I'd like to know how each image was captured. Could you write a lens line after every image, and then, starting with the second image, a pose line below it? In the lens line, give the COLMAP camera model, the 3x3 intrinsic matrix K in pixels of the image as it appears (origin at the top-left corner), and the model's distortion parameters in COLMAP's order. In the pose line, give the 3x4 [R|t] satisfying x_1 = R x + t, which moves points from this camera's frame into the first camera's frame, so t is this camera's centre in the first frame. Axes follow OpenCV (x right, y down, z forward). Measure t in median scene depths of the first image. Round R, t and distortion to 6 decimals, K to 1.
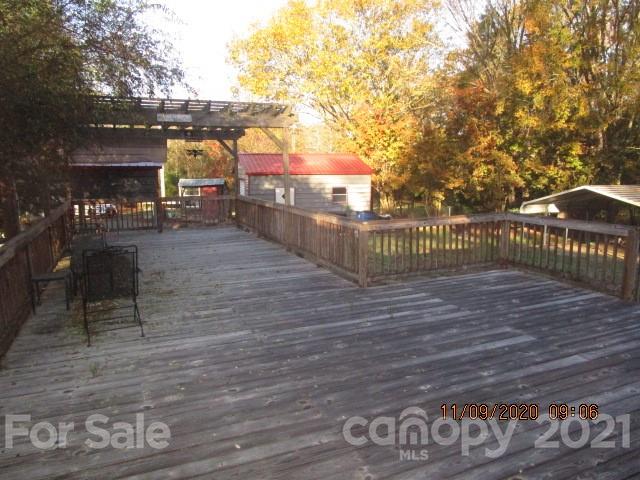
lens RADIAL K [[454.2, 0, 320.0], [0, 454.2, 240.0], [0, 0, 1]] dist [-0.030956, 0.001885]
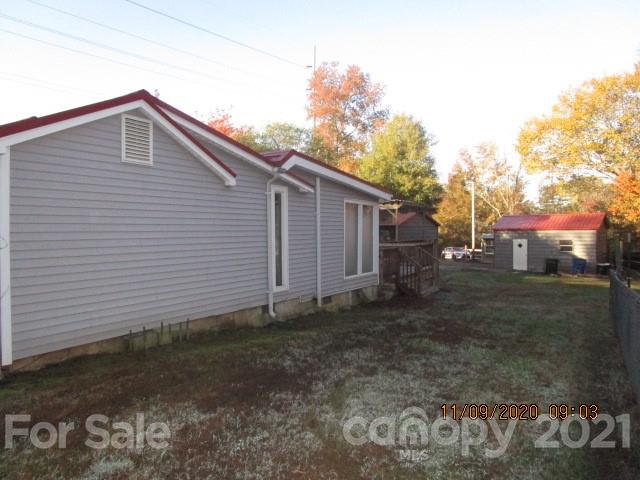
lens RADIAL K [[454.2, 0, 320.0], [0, 454.2, 240.0], [0, 0, 1]] dist [-0.030956, 0.001885]
pose [[0.564434, 0.013912, -0.825361, 0.683504], [-0.121581, 0.990355, -0.066452, 0.051841], [0.816475, 0.137856, 0.560682, -0.274817]]
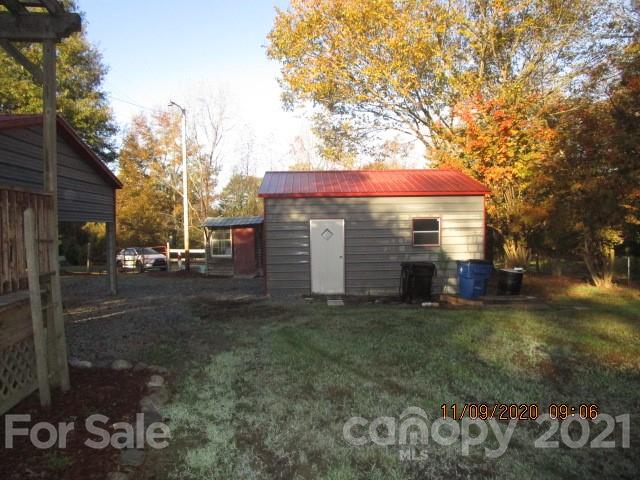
lens RADIAL K [[454.2, 0, 320.0], [0, 454.2, 240.0], [0, 0, 1]] dist [-0.030956, 0.001885]
pose [[0.964506, -0.008180, -0.263936, 0.063608], [-0.026188, 0.991629, -0.126433, -0.013407], [0.262761, 0.128857, 0.956218, 0.408150]]
